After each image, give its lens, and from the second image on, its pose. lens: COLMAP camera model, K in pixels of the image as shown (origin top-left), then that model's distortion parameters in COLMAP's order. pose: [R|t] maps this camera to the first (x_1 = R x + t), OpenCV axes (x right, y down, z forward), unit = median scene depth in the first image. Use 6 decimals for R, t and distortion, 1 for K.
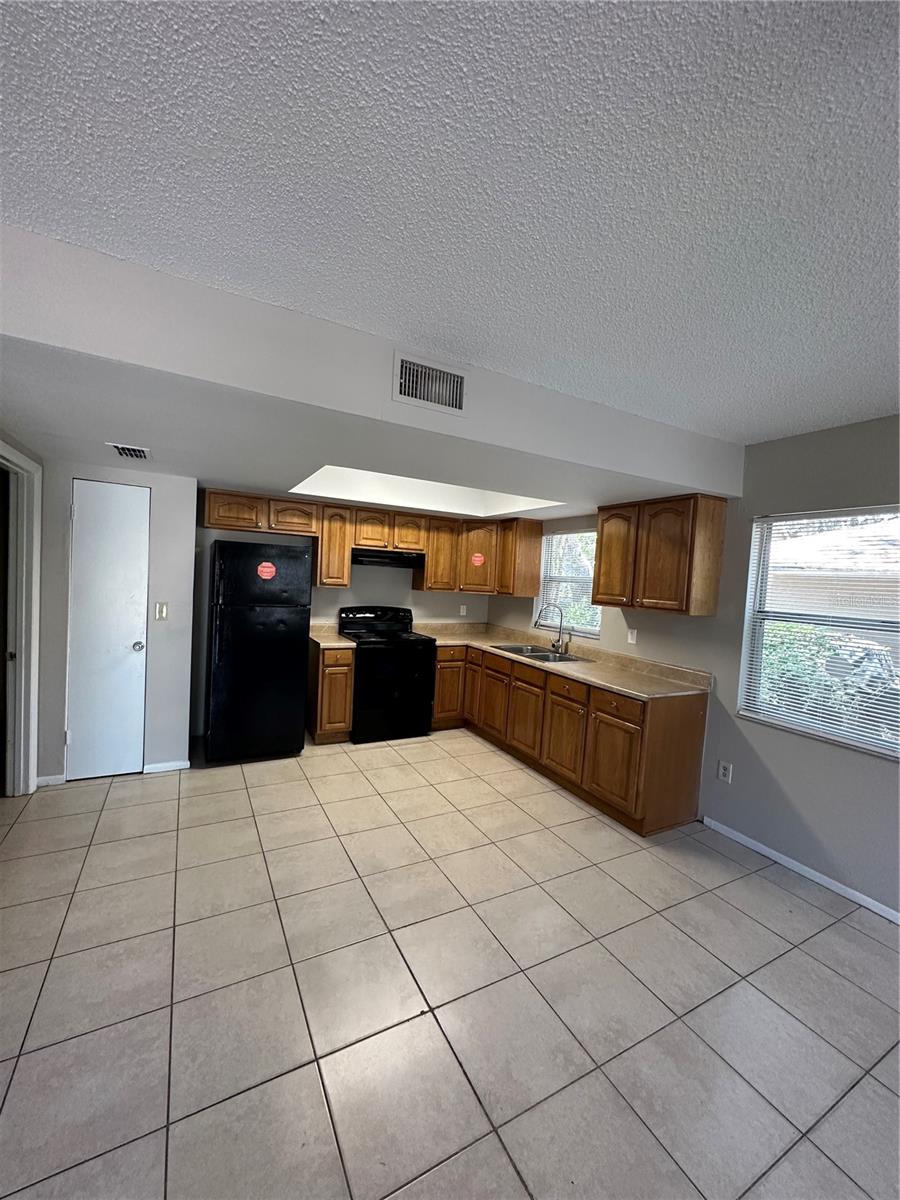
lens RADIAL K [[479.8, 0, 450.0], [0, 479.8, 600.0], [0, 0, 1]] dist [0.000098, 0.000007]
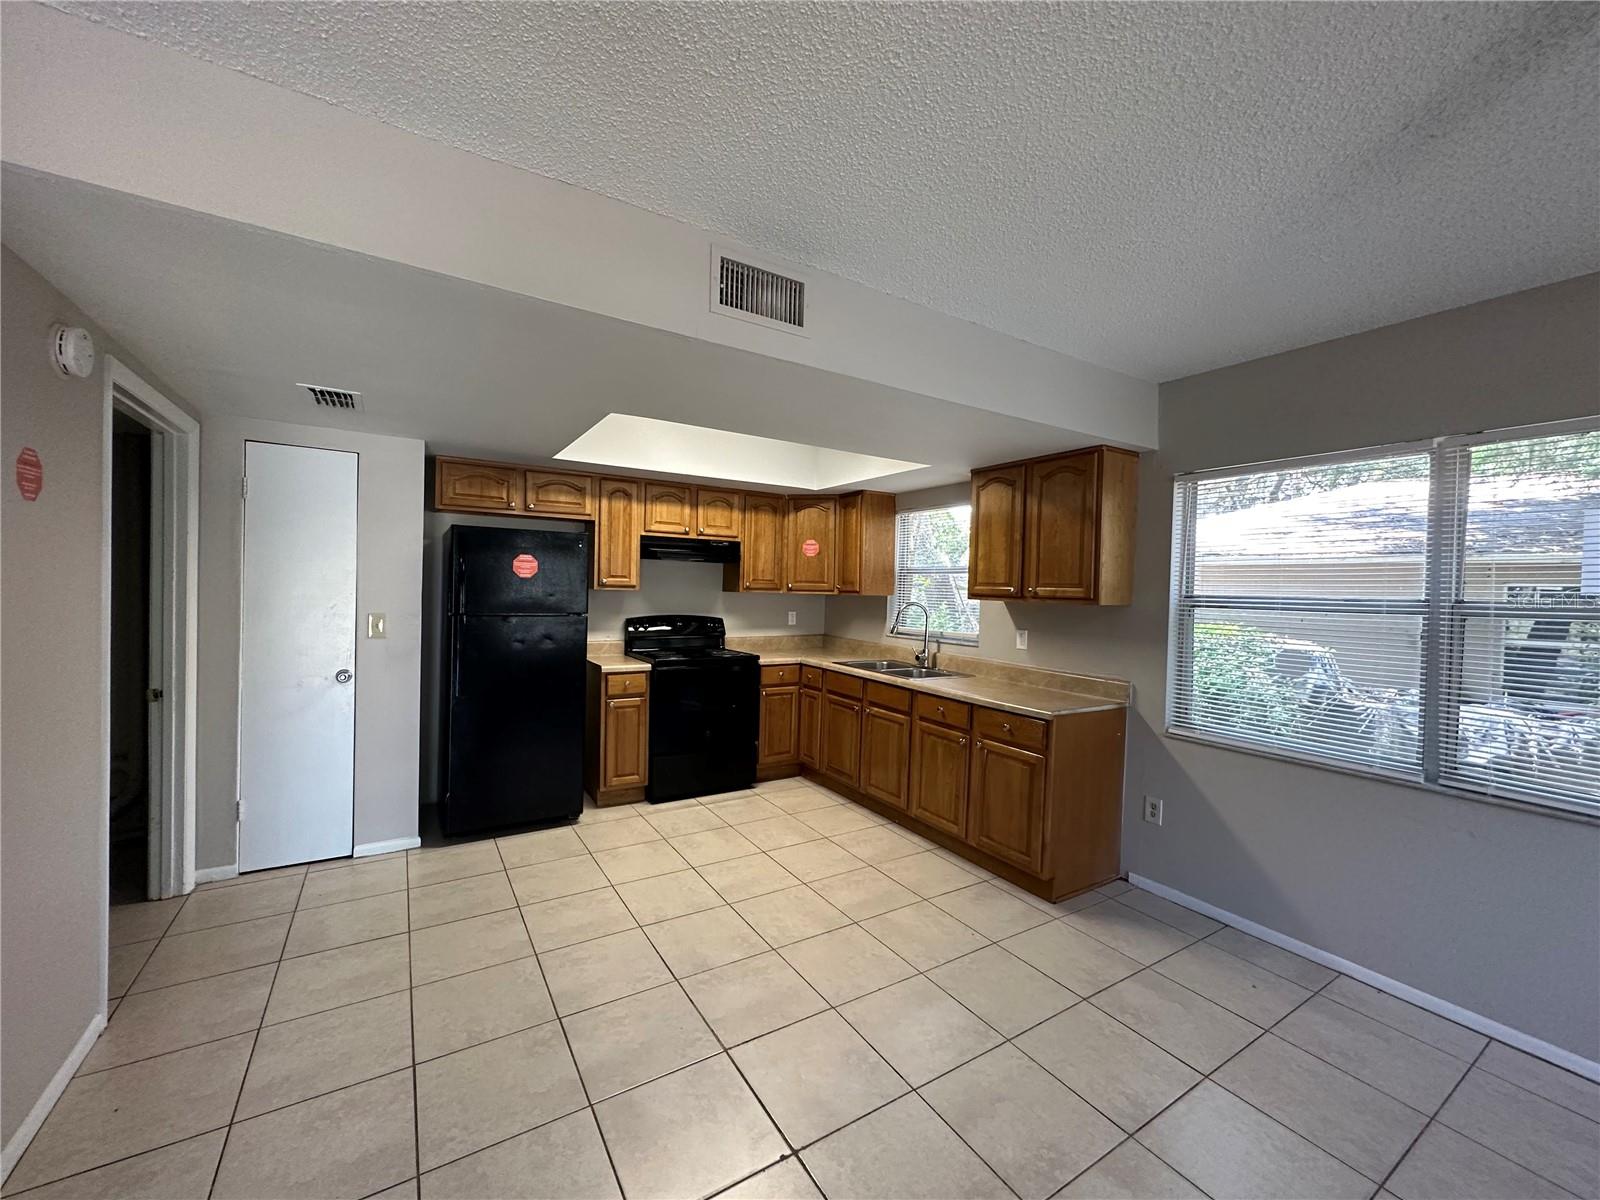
lens RADIAL K [[639.7, 0, 800.3], [0, 639.7, 599.1], [0, 0, 1]] dist [0.000098, 0.000007]
pose [[0.997620, -0.031831, 0.061173, -0.032888], [0.033519, 0.999080, -0.026765, 0.031310], [-0.060264, 0.028752, 0.997768, 0.015360]]
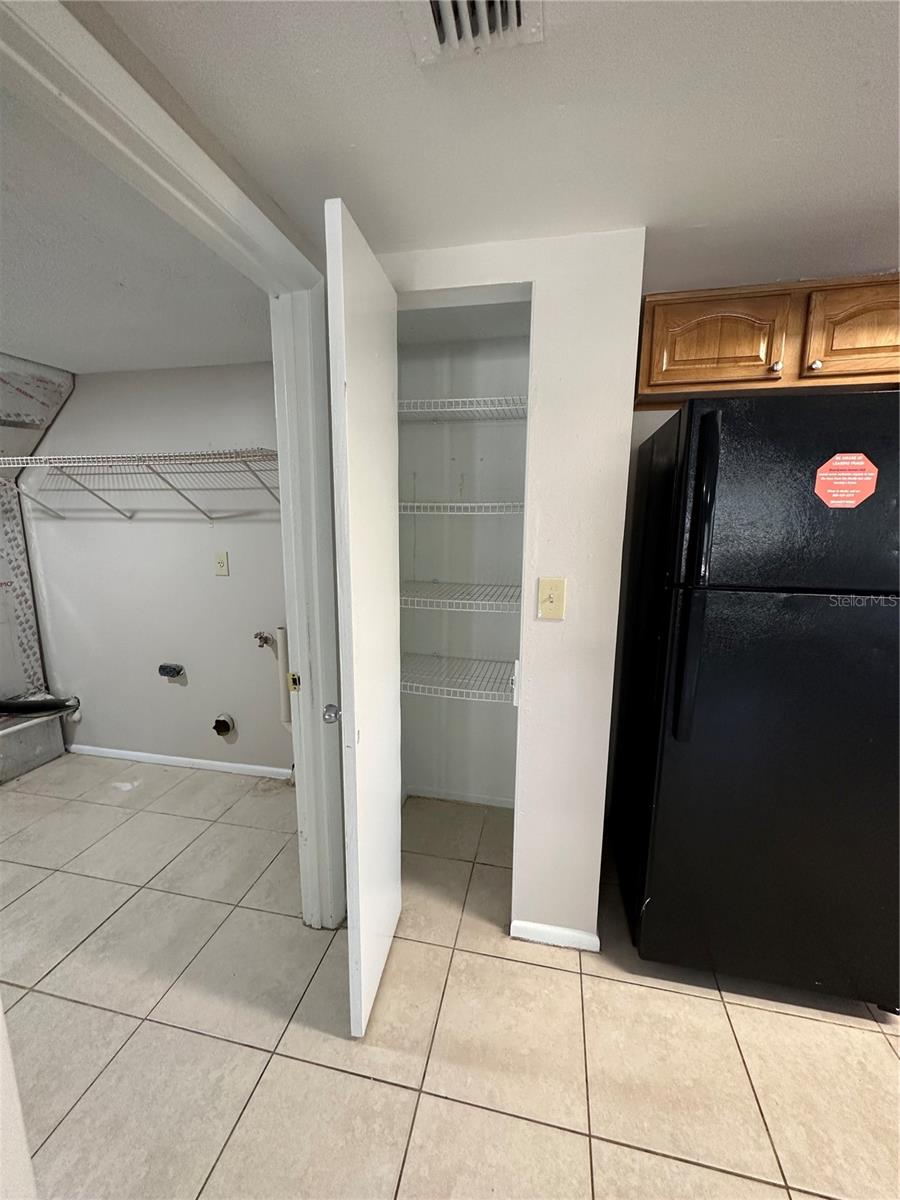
lens RADIAL K [[479.8, 0, 450.0], [0, 479.8, 600.0], [0, 0, 1]] dist [0.000098, 0.000007]
pose [[0.757482, 0.061893, -0.649916, -0.413385], [0.004071, 0.995029, 0.099504, -0.017910], [0.652844, -0.078019, 0.753464, 0.657169]]
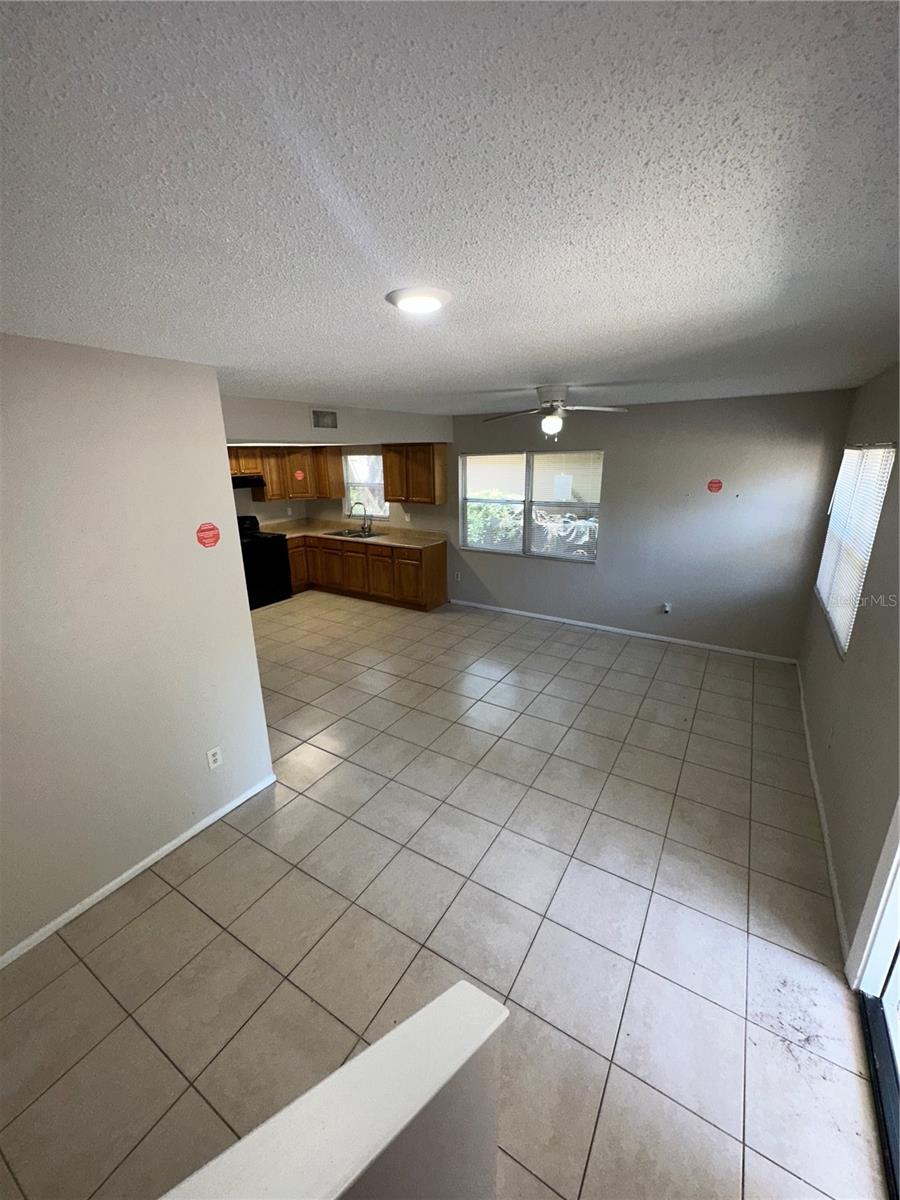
lens RADIAL K [[479.8, 0, 450.0], [0, 479.8, 600.0], [0, 0, 1]] dist [0.000098, 0.000007]
pose [[0.865432, -0.210020, 0.454884, -0.428761], [0.086693, 0.956980, 0.276901, -0.129631], [-0.493470, -0.200204, 0.846408, -0.779297]]
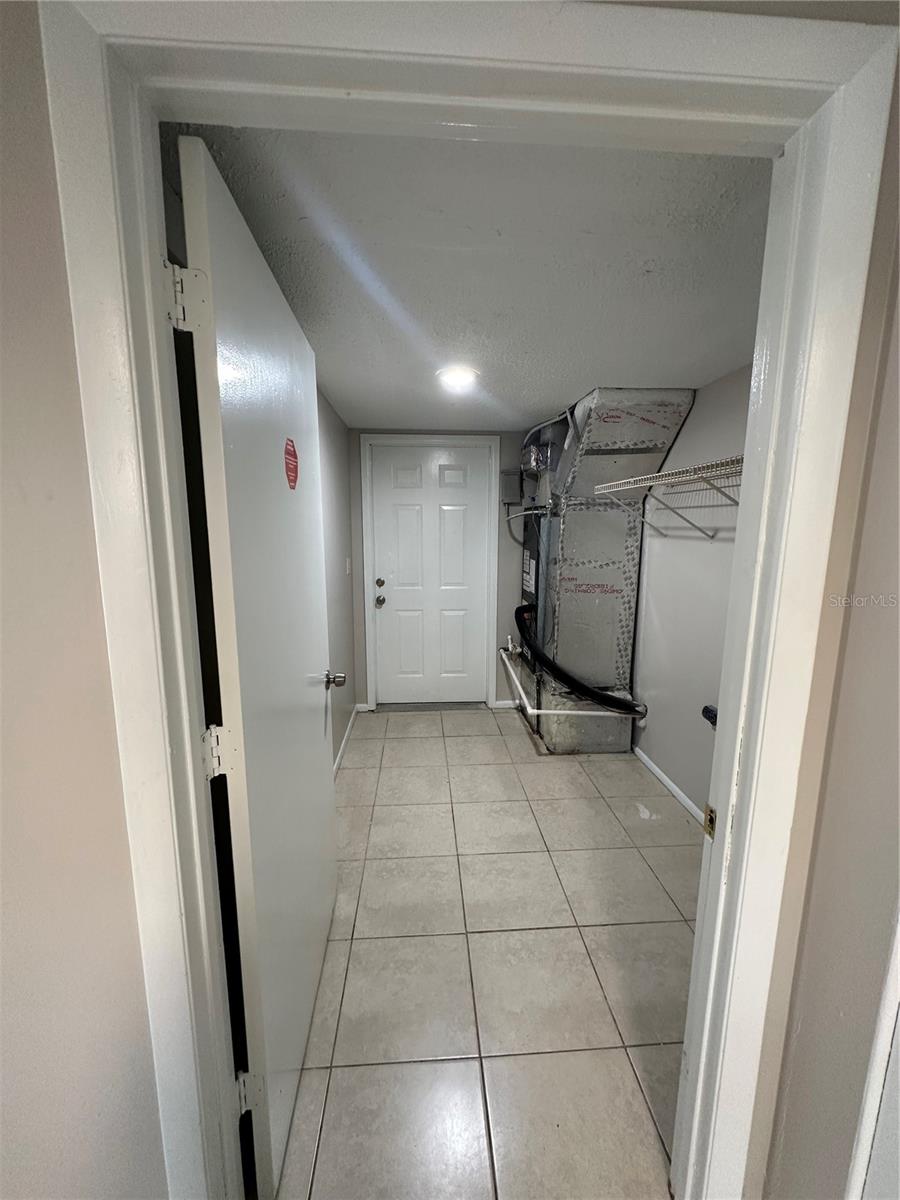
lens RADIAL K [[479.8, 0, 450.0], [0, 479.8, 600.0], [0, 0, 1]] dist [0.000098, 0.000007]
pose [[-0.420995, 0.085539, -0.903021, -0.522950], [-0.074014, 0.988984, 0.128188, -0.046280], [0.904038, 0.120803, -0.410026, 0.871457]]
